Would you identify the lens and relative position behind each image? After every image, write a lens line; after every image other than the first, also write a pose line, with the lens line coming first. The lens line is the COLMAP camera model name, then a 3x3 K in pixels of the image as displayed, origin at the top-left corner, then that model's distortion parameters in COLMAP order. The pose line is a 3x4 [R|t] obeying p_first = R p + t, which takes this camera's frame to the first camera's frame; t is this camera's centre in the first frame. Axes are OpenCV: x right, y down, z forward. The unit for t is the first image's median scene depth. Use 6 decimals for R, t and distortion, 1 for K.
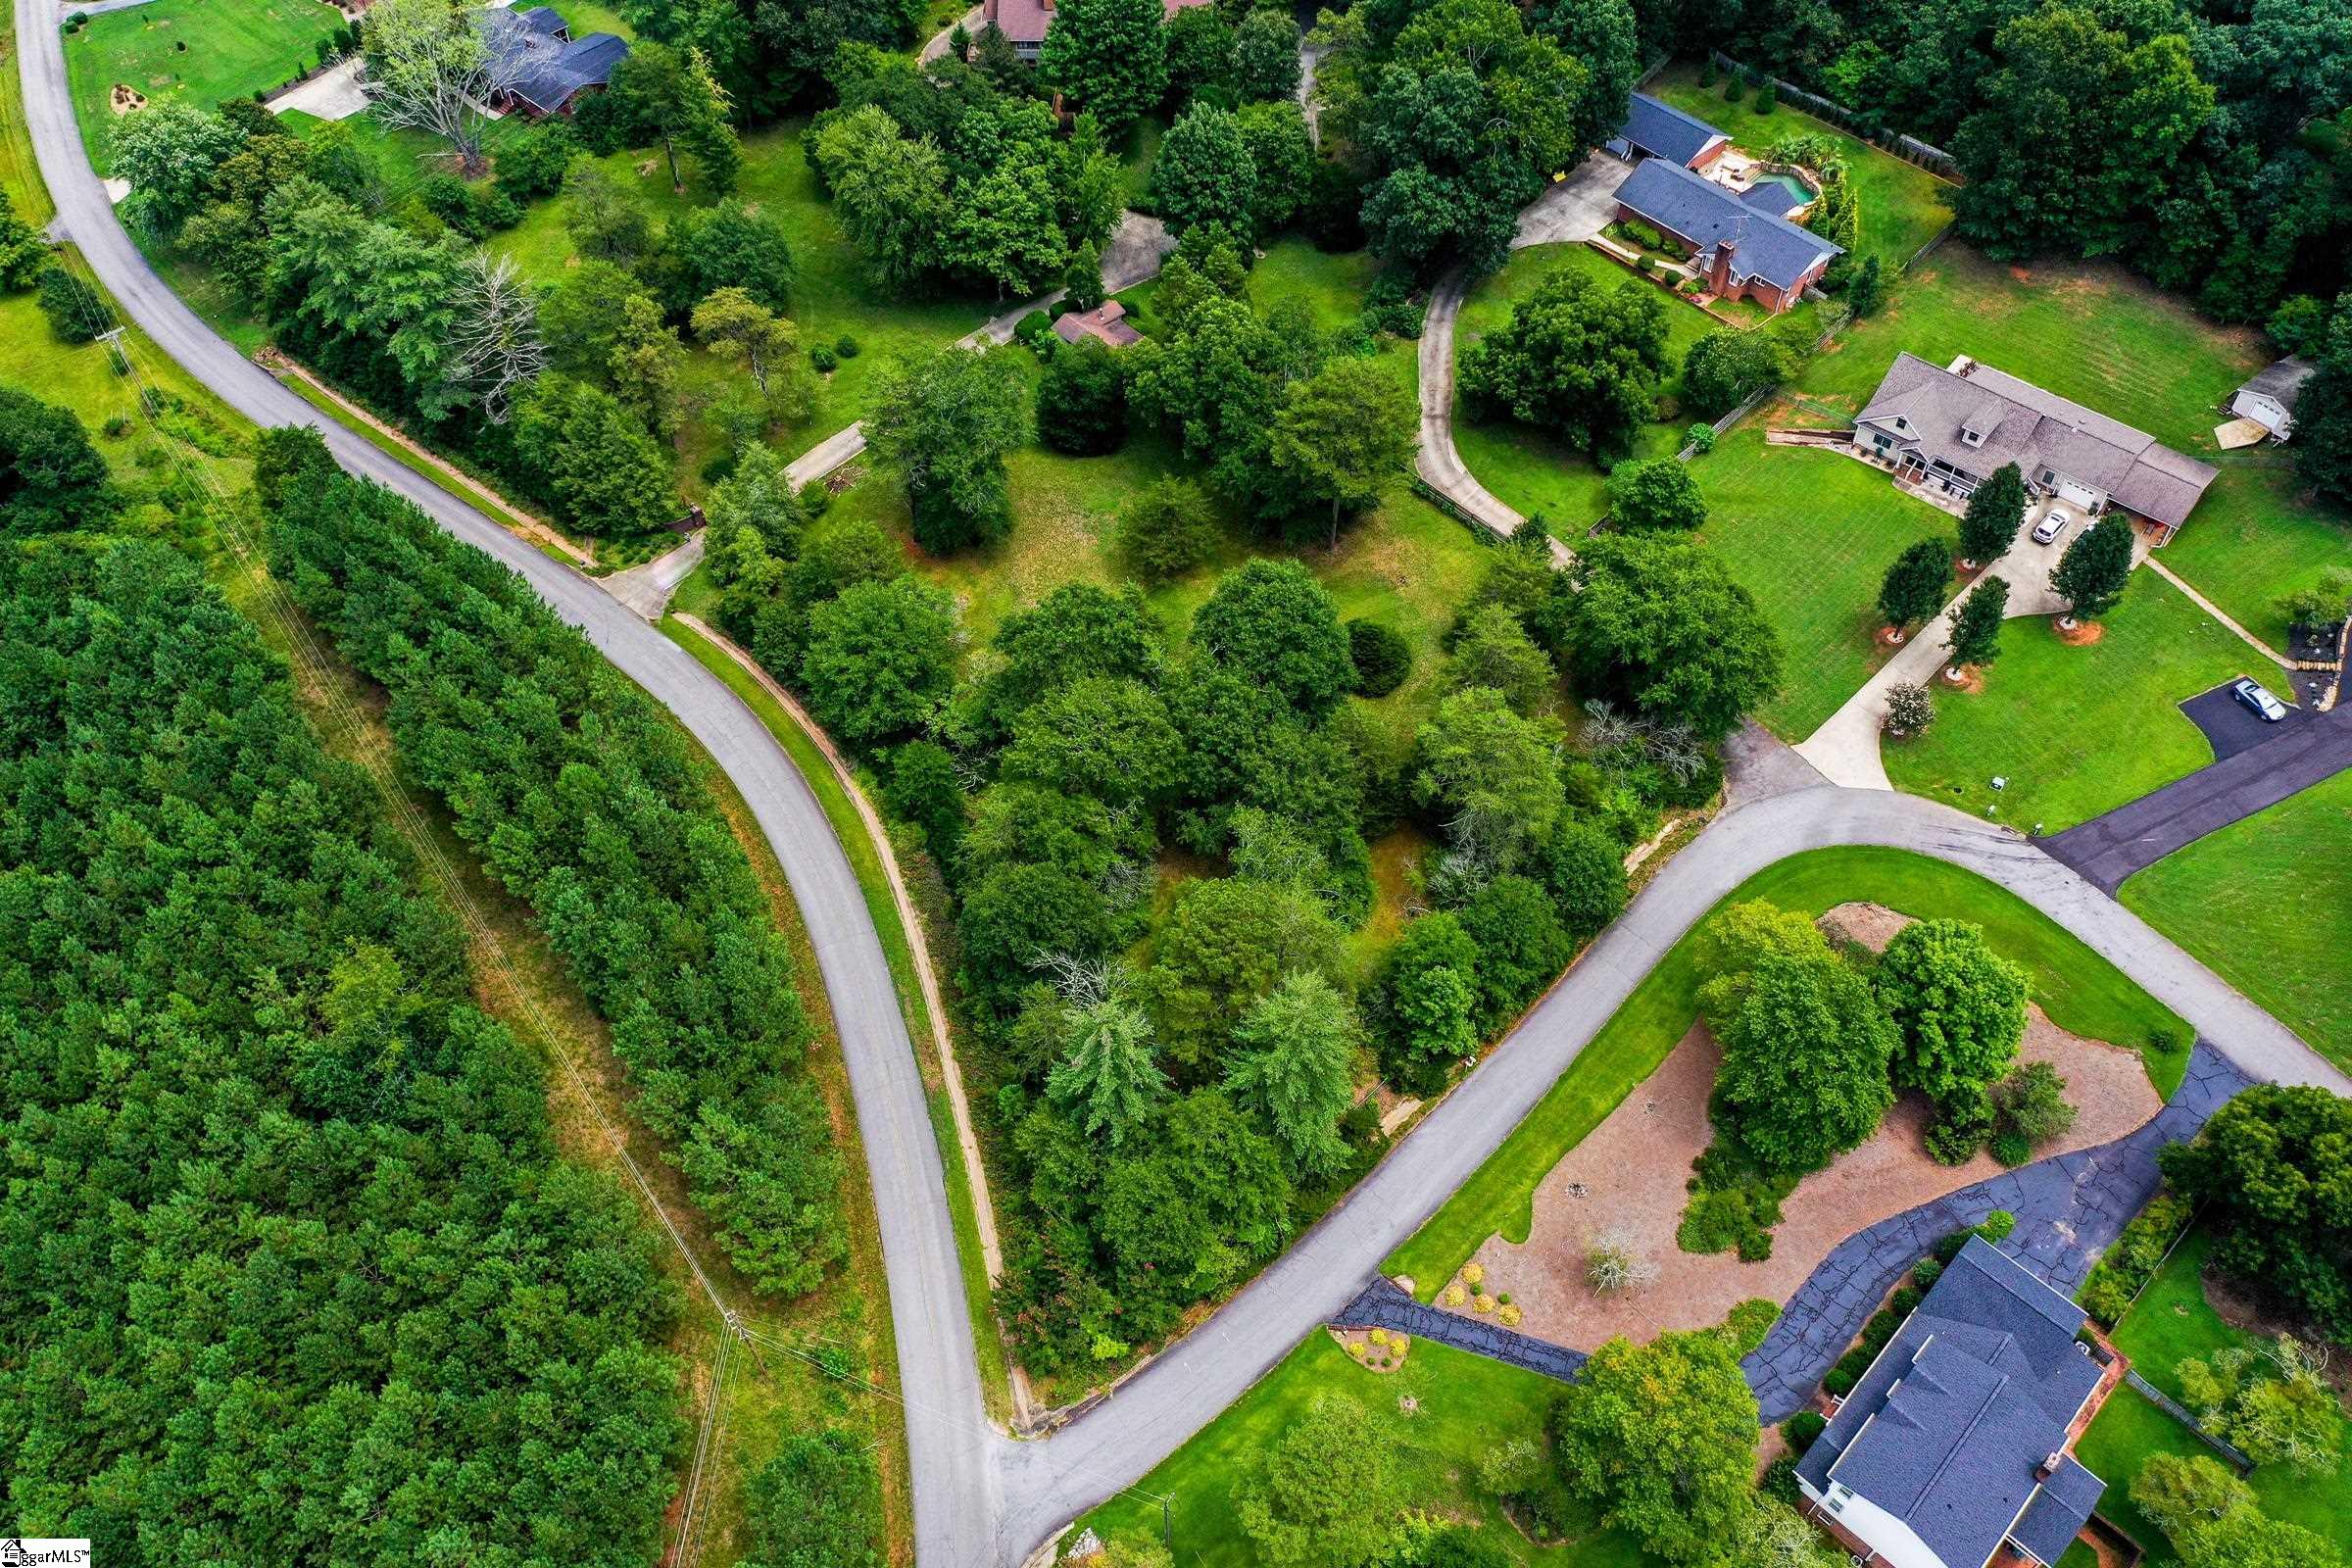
lens RADIAL K [[1846.0, 0, 1176.0], [0, 1846.0, 784.0], [0, 0, 1]] dist [-0.011528, -0.003370]
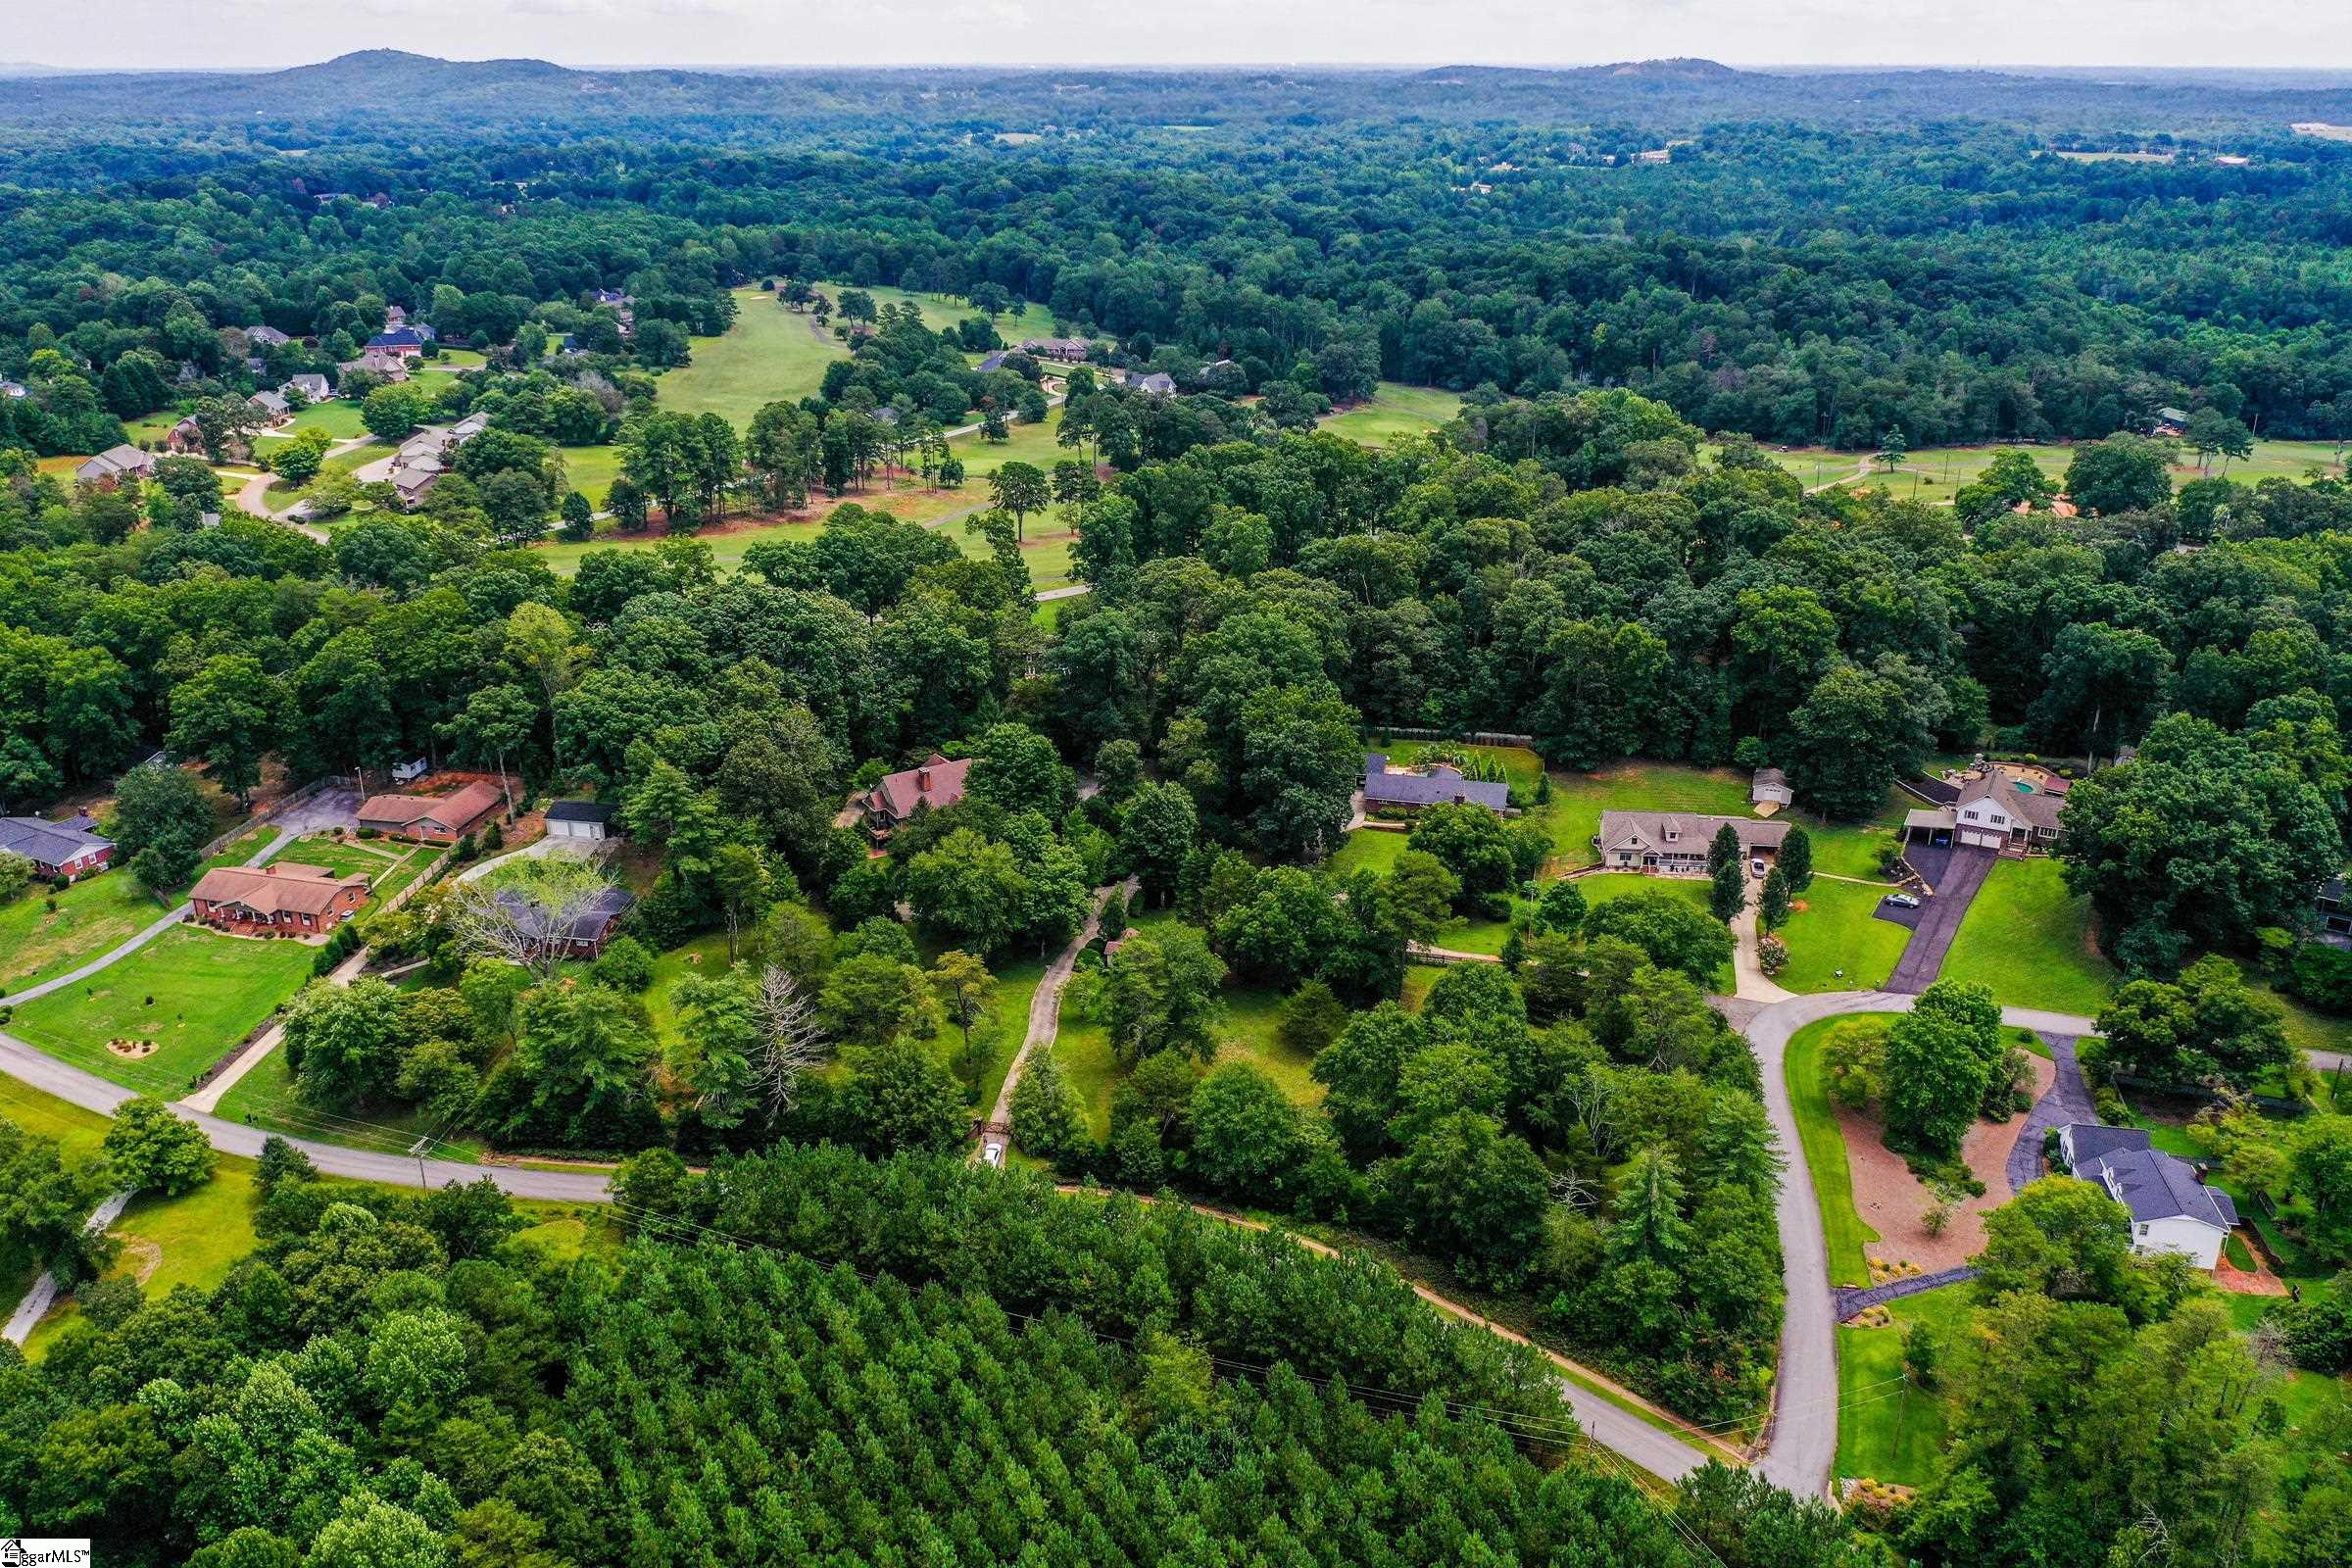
lens RADIAL K [[1846.0, 0, 1176.0], [0, 1846.0, 784.0], [0, 0, 1]] dist [-0.011528, -0.003370]
pose [[0.825166, -0.195298, 0.530056, -0.831273], [0.428971, 0.827156, -0.363039, 0.189677], [-0.367538, 0.526946, 0.766318, -0.137952]]
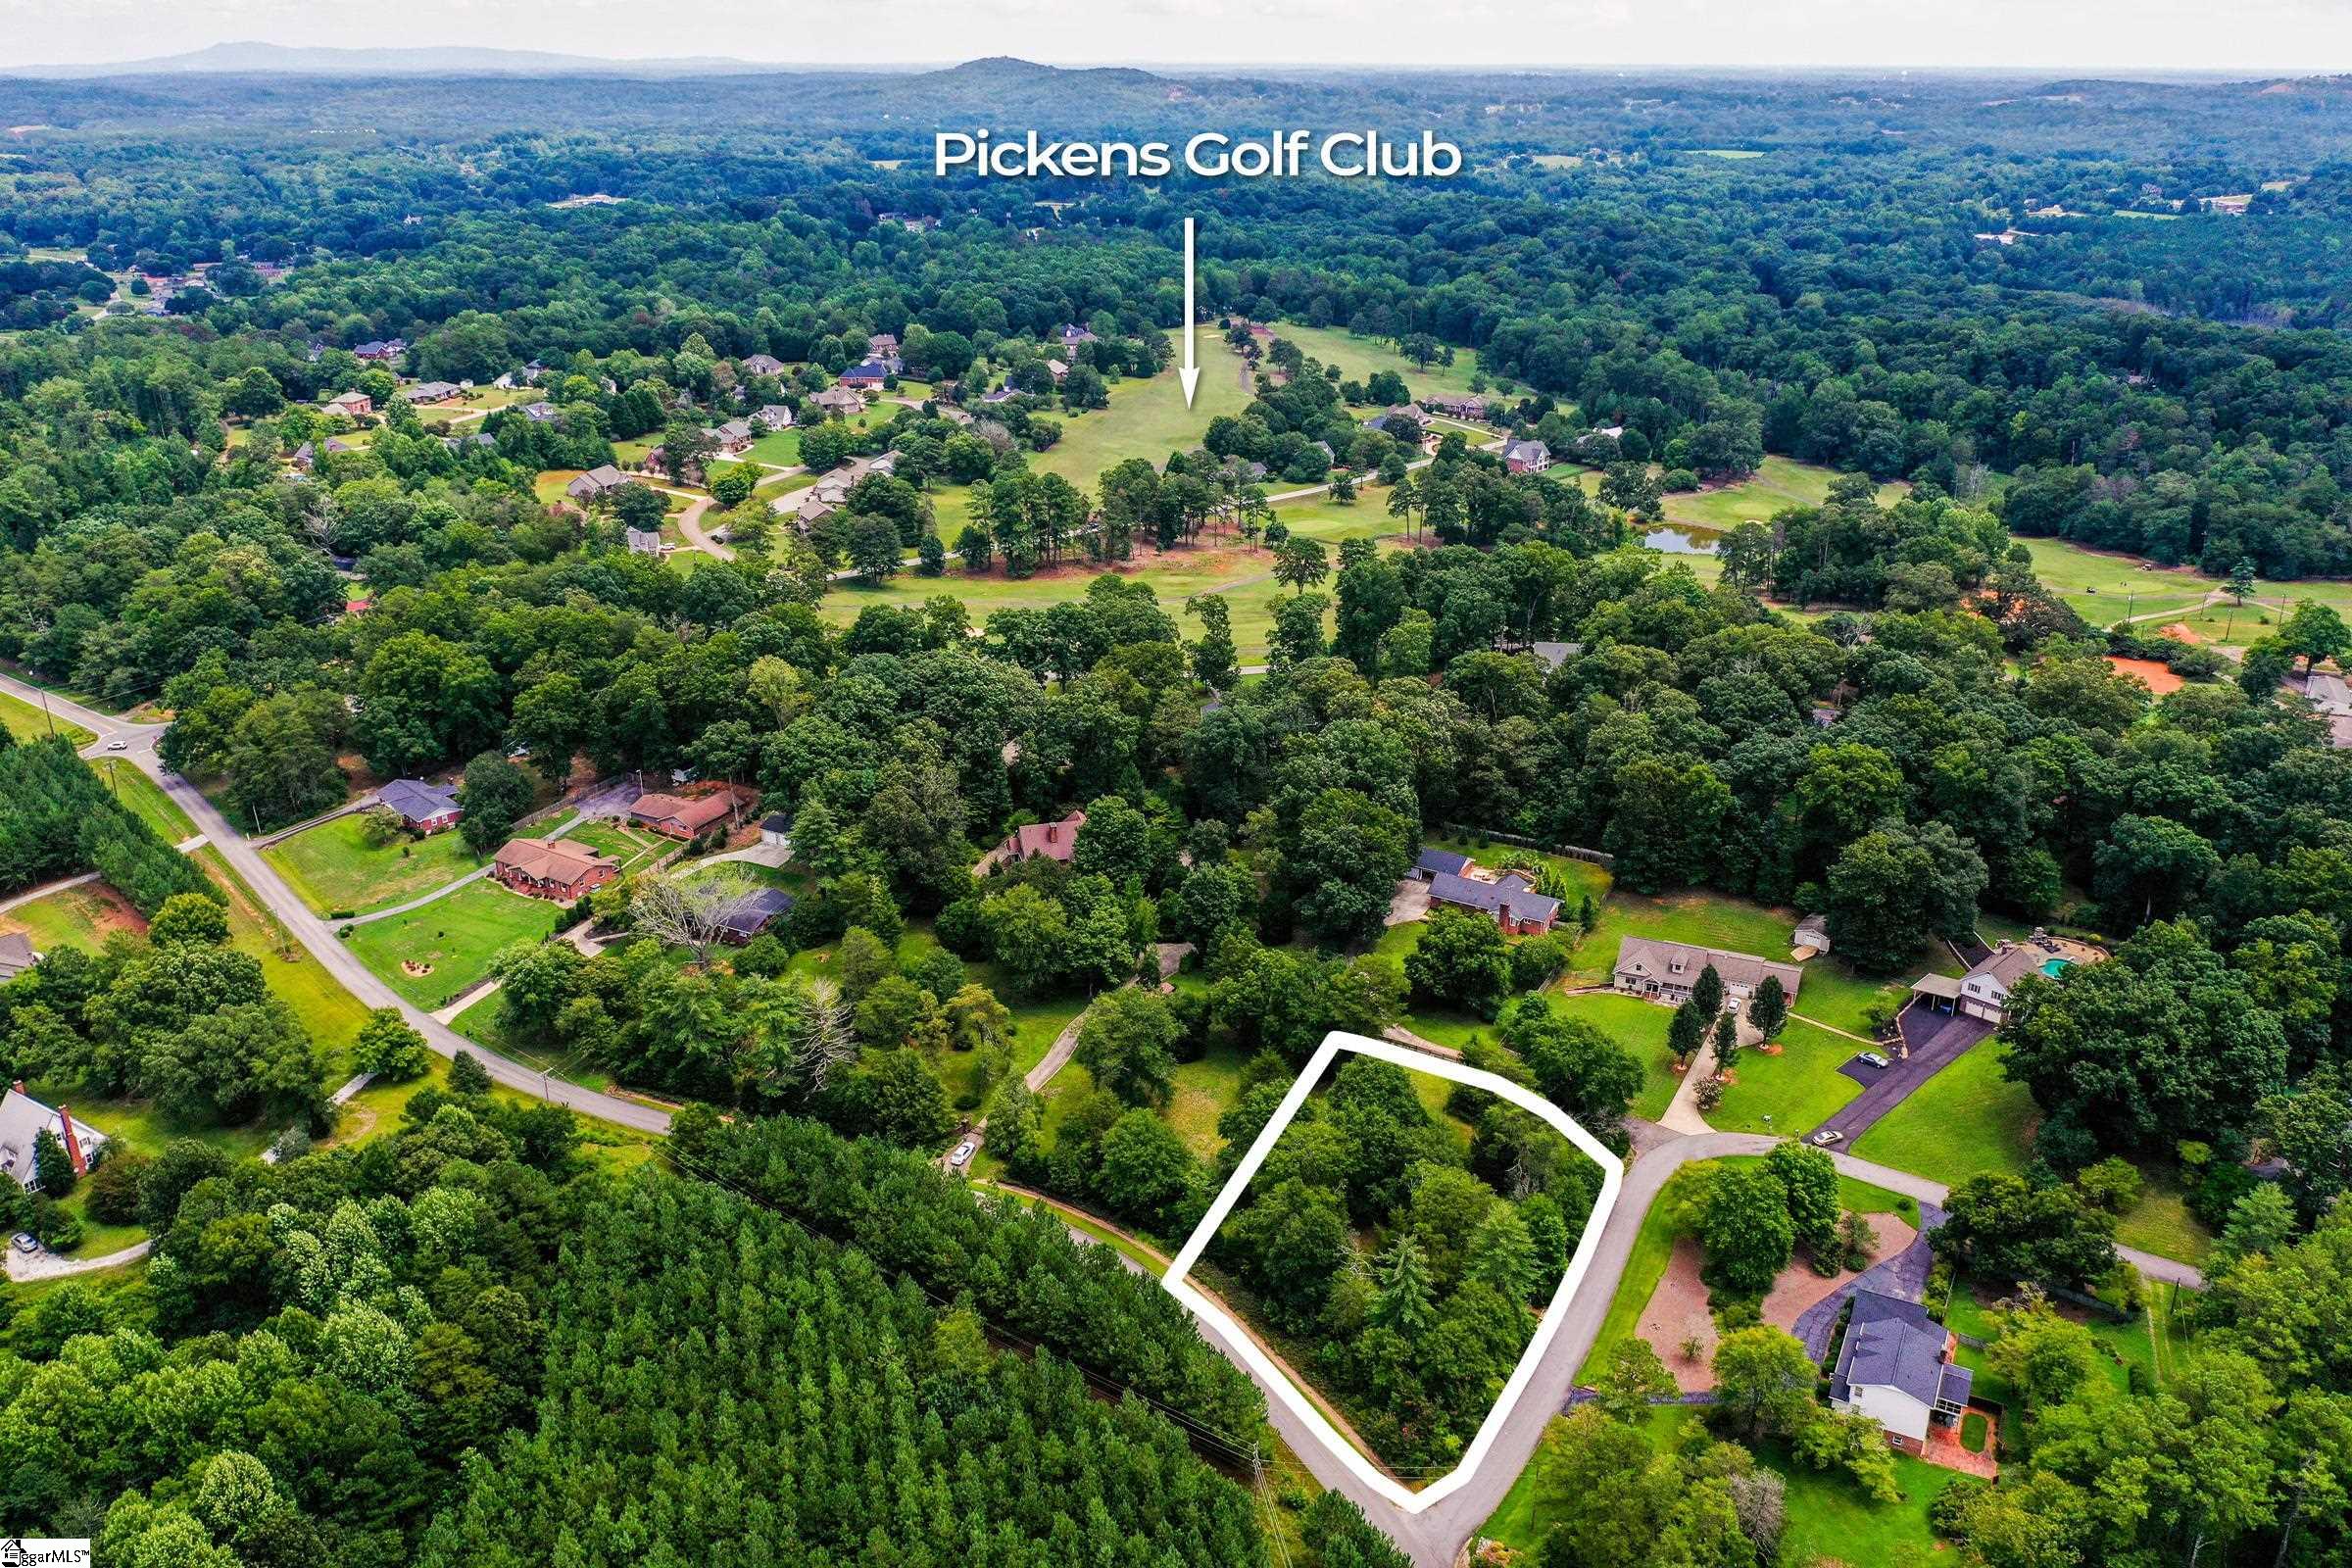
lens RADIAL K [[1846.0, 0, 1176.0], [0, 1846.0, 784.0], [0, 0, 1]] dist [-0.011528, -0.003370]
pose [[0.956843, -0.093950, 0.275000, -0.532798], [0.215356, 0.864622, -0.453927, 0.380751], [-0.195125, 0.493560, 0.847540, -0.539783]]
